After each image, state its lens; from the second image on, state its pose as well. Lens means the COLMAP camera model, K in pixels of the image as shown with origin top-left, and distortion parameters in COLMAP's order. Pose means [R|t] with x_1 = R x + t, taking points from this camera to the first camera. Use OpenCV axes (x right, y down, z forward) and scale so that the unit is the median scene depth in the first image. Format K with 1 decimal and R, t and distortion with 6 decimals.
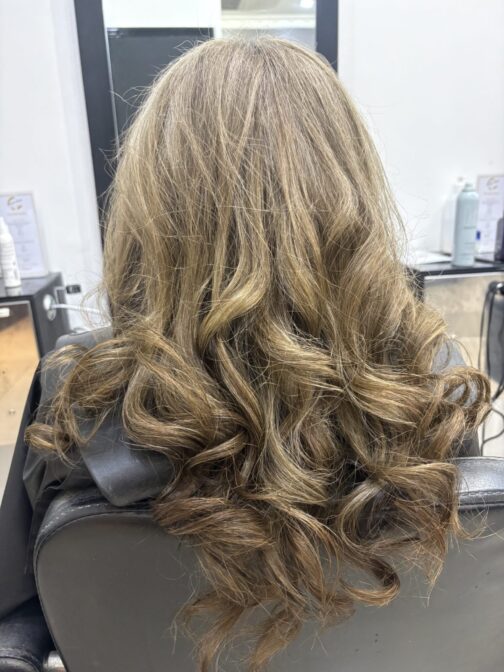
lens RADIAL K [[535.5, 0, 250.8], [0, 535.5, 336.2], [0, 0, 1]] dist [0.007695, -0.002647]
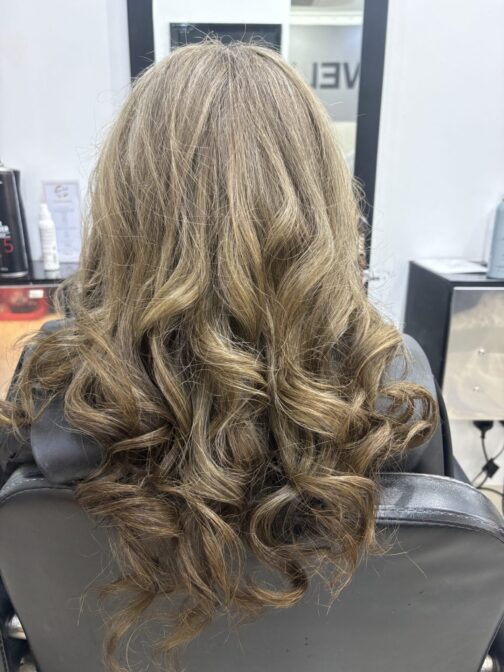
lens RADIAL K [[535.5, 0, 256.7], [0, 535.5, 336.1], [0, 0, 1]] dist [0.007695, -0.002647]
pose [[0.988978, 0.080524, -0.124252, 0.264818], [-0.079129, 0.996734, 0.016125, -0.026492], [0.125145, -0.006115, 0.992120, -0.018092]]
